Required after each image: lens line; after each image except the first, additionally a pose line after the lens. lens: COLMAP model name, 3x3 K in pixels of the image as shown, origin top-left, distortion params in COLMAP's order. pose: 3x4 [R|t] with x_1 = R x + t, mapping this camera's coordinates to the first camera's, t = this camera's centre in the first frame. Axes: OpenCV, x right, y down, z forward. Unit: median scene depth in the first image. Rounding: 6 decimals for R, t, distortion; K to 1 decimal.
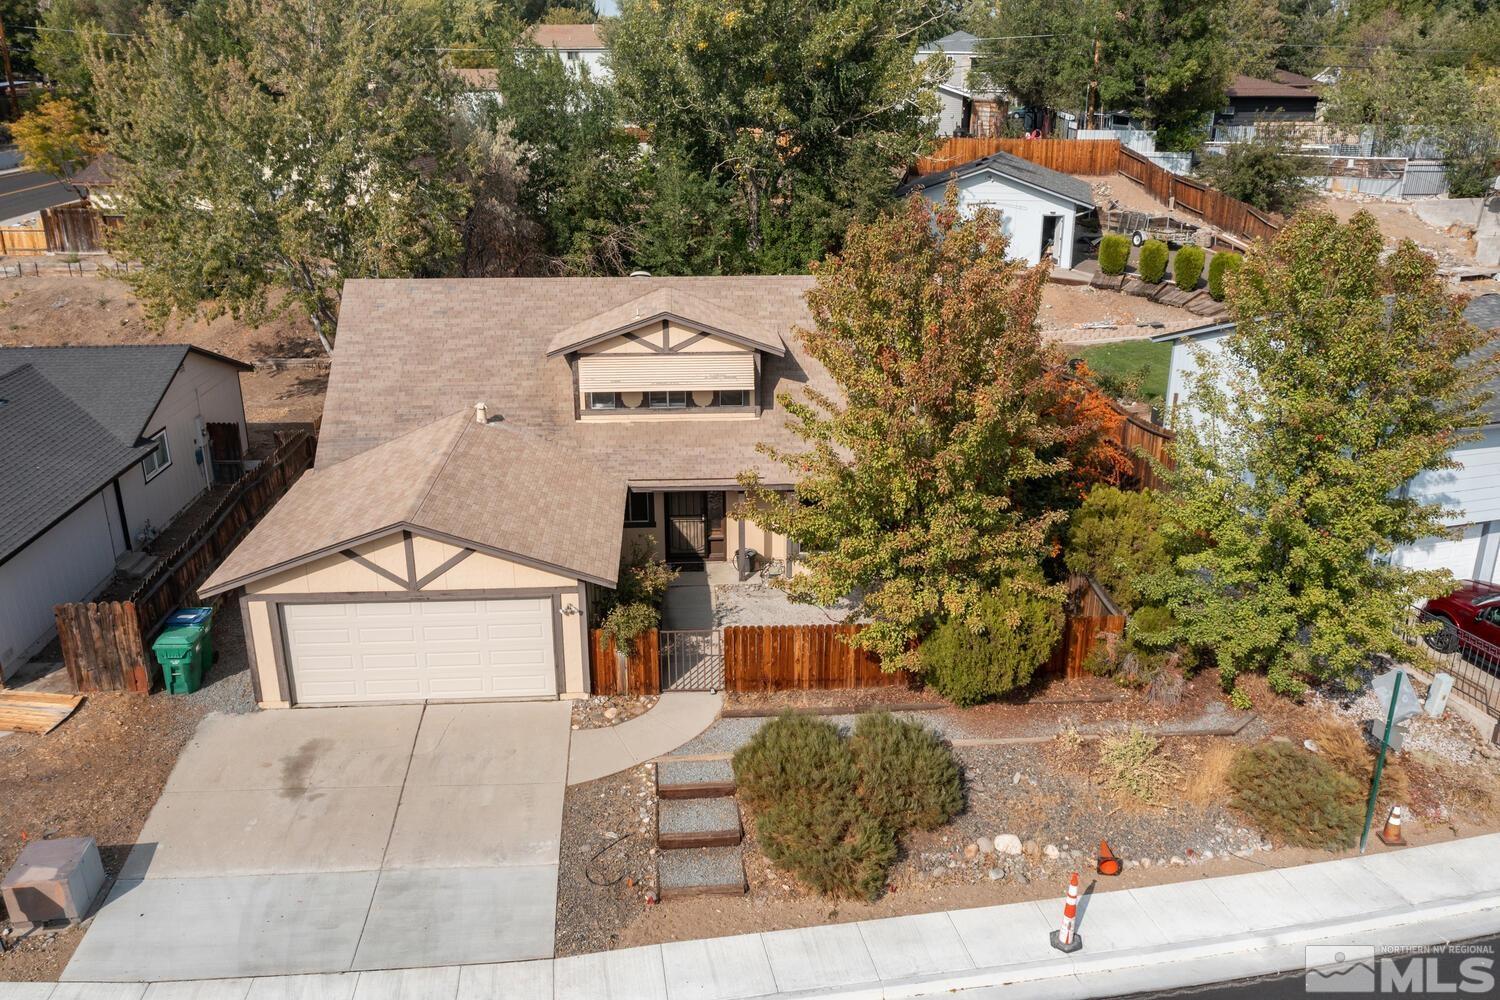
lens RADIAL K [[1178.0, 0, 747.2], [0, 1178.0, 498.9], [0, 0, 1]] dist [-0.028414, 0.000515]
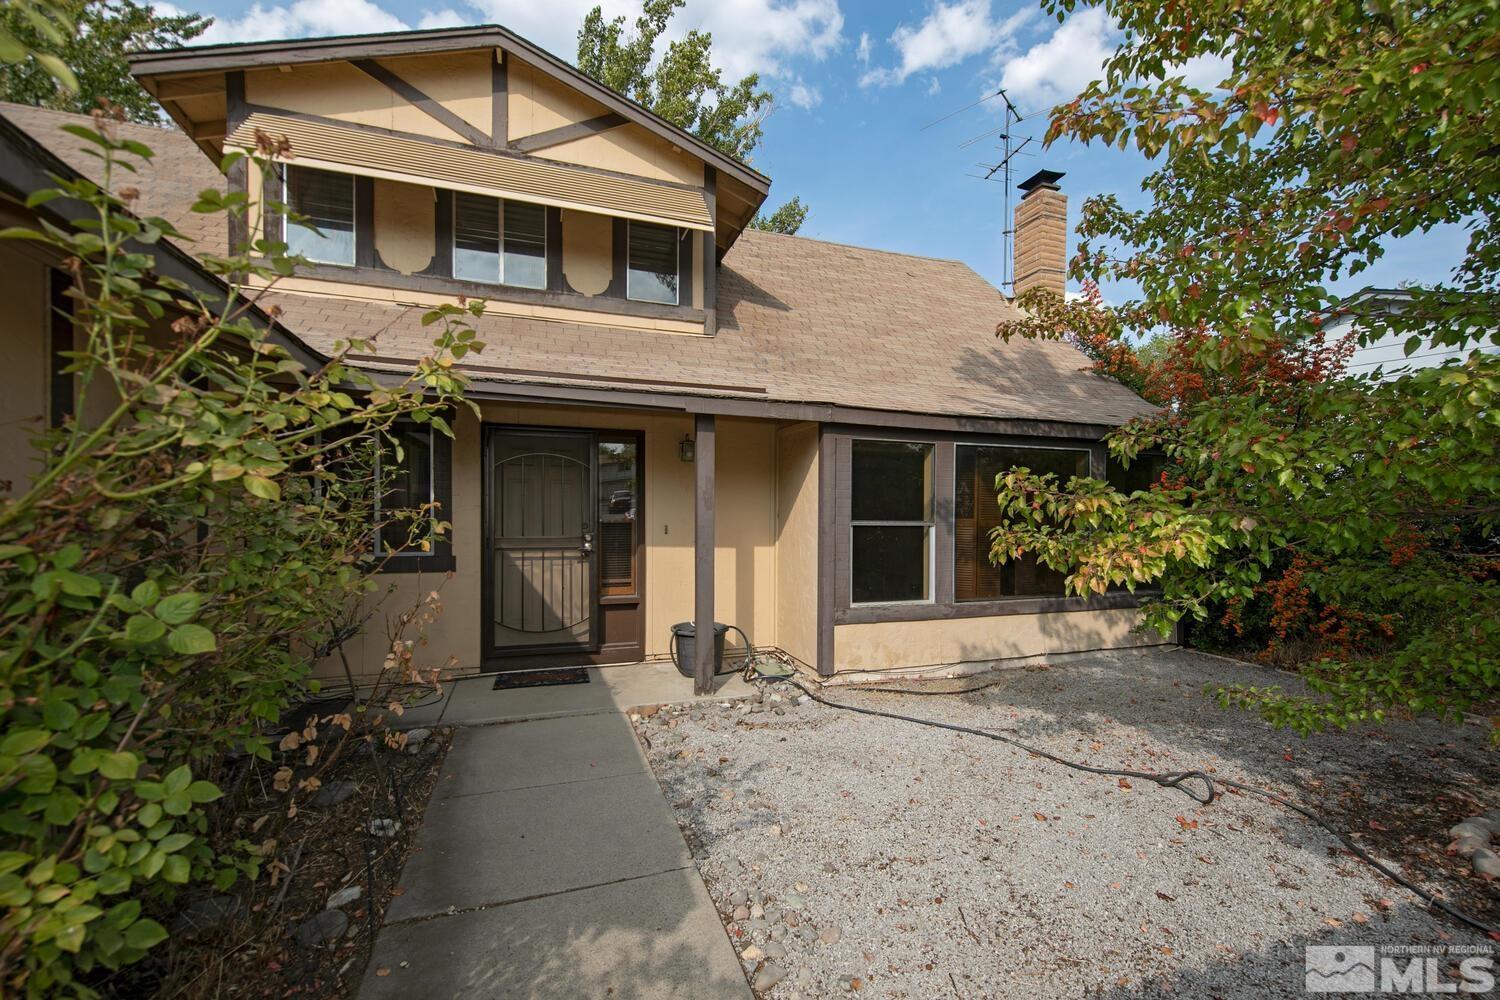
lens RADIAL K [[622.2, 0, 759.3], [0, 622.2, 528.7], [0, 0, 1]] dist [0.000077, -0.002519]
pose [[0.961921, 0.000528, 0.273329, -0.050783], [0.080886, 0.954659, -0.286502, 0.098229], [-0.261087, 0.297701, 0.918263, 1.028454]]
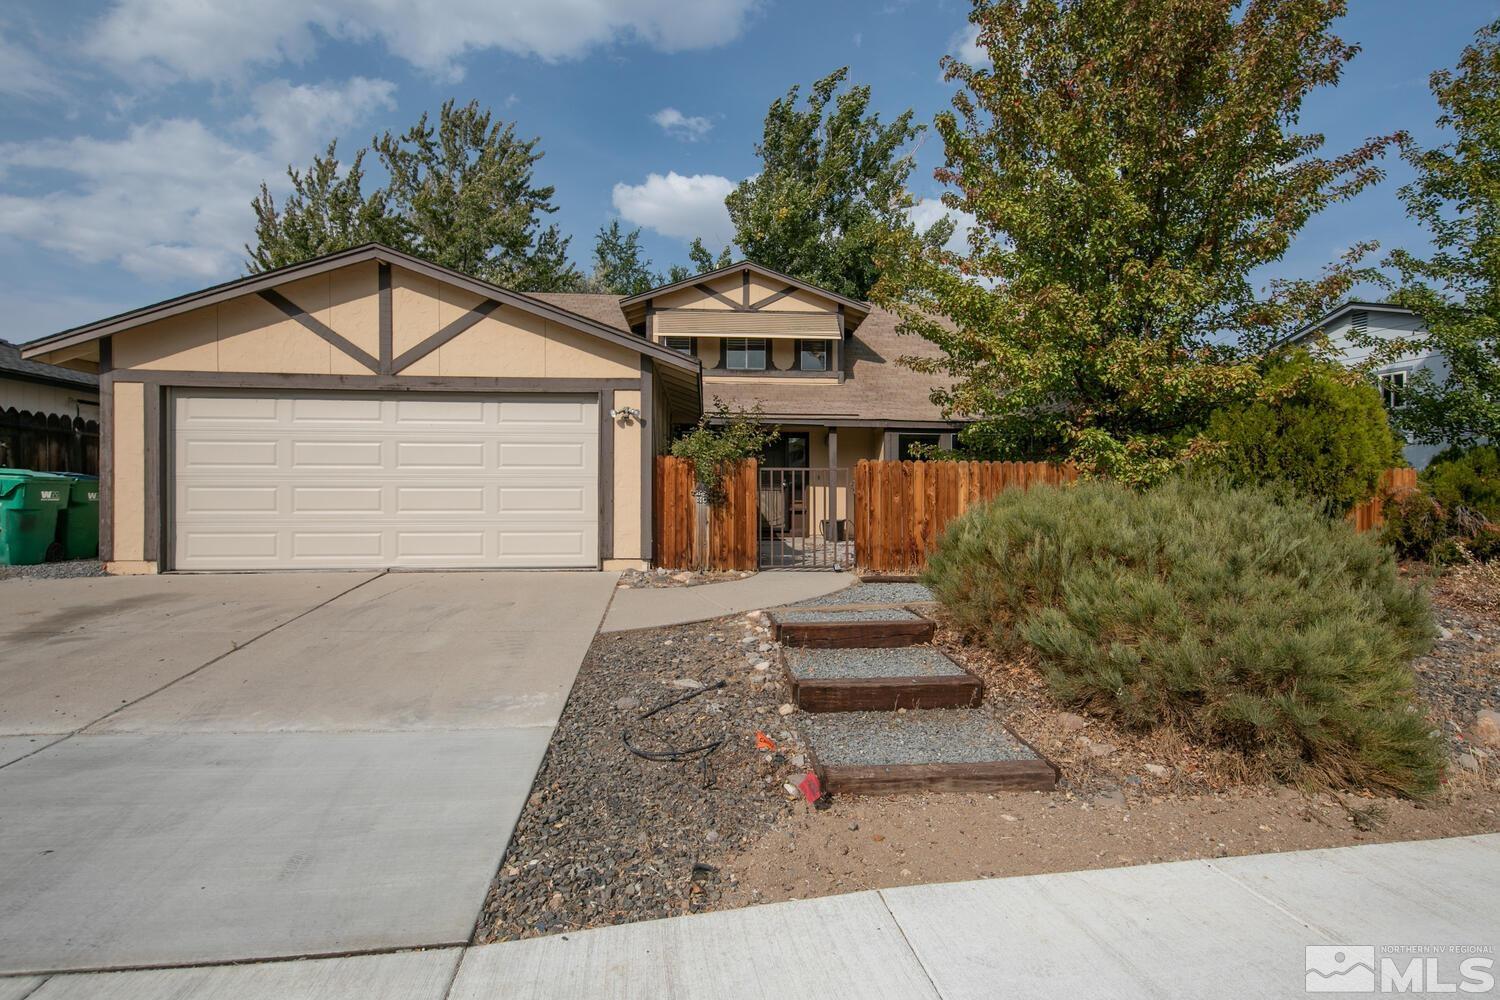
lens RADIAL K [[721.0, 0, 764.0], [0, 721.0, 504.8], [0, 0, 1]] dist [0.005469, 0.000702]
pose [[0.999853, 0.003017, 0.016860, -0.080479], [0.002642, 0.945419, -0.325846, 0.272431], [-0.016923, 0.325842, 0.945273, 0.633381]]
